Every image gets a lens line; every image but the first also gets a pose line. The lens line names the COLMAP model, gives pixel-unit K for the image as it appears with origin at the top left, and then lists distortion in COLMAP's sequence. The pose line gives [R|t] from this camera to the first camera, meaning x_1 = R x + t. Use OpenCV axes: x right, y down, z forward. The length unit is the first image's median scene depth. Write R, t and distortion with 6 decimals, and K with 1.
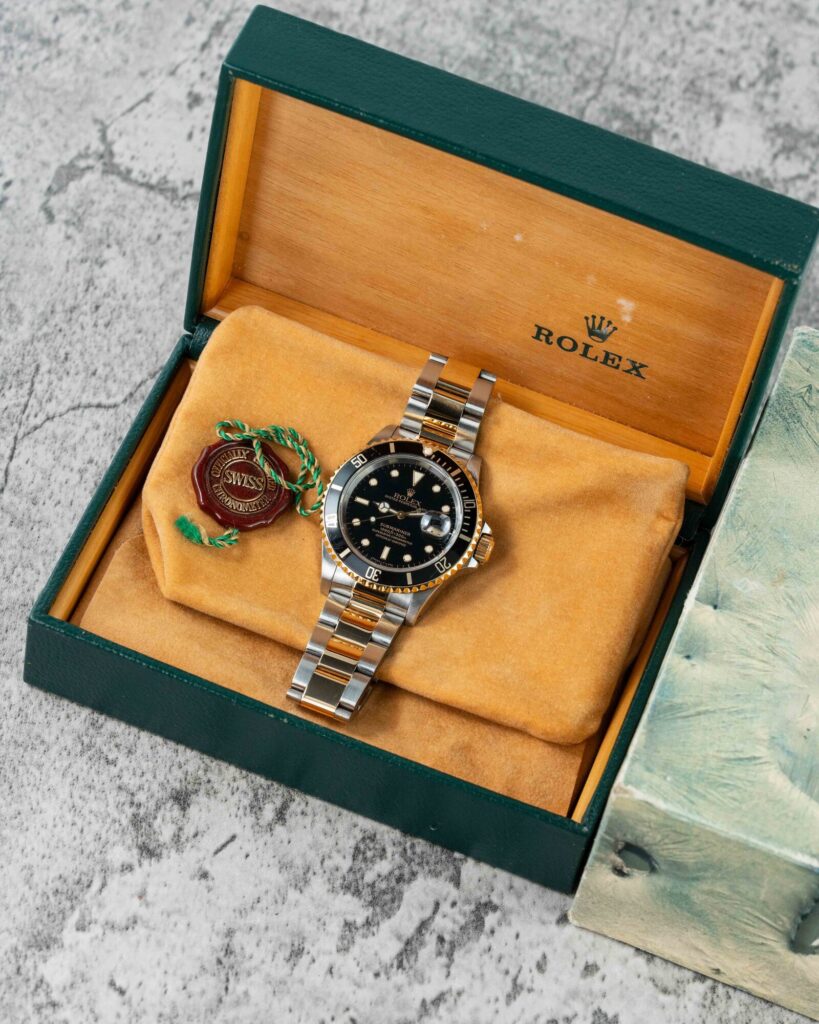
lens RADIAL K [[3789.7, 0, 409.5], [0, 3789.7, 512.0], [0, 0, 1]] dist [-0.087454, 1.350775]
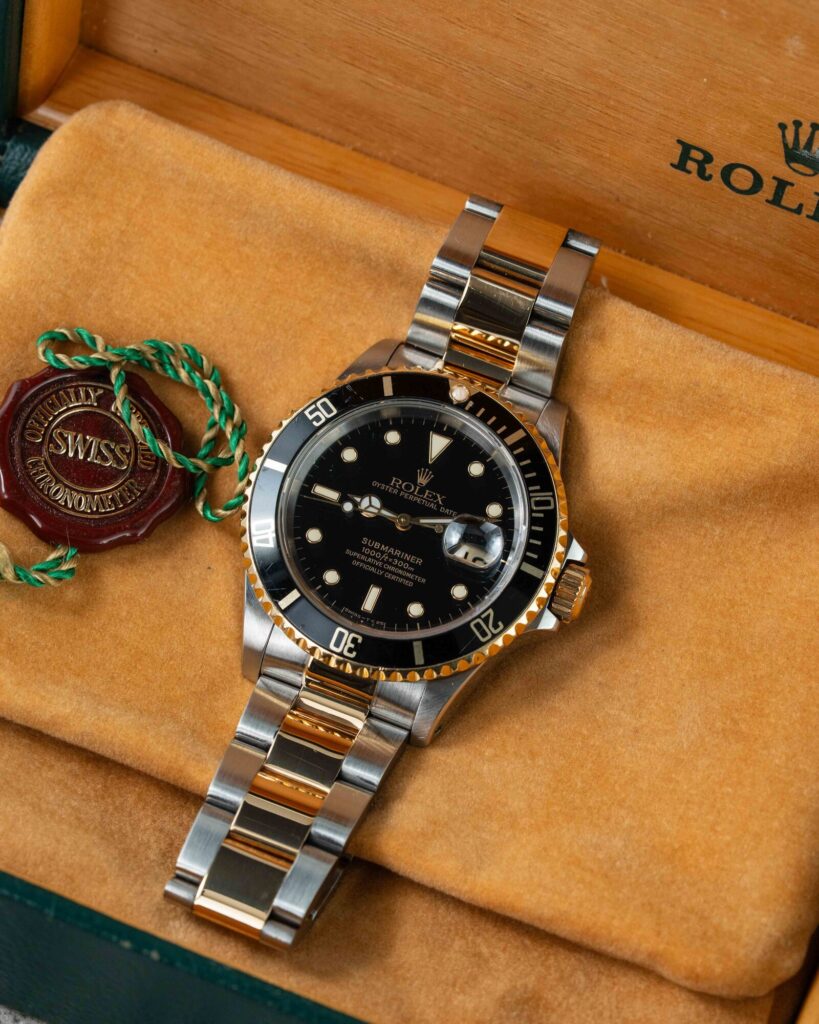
lens RADIAL K [[3789.7, 0, 409.5], [0, 3789.7, 512.0], [0, 0, 1]] dist [-0.087454, 1.350775]
pose [[0.999604, 0.007512, -0.027108, 0.011921], [-0.006588, 0.999399, 0.034040, -0.017412], [0.027348, -0.033848, 0.999053, 0.503405]]
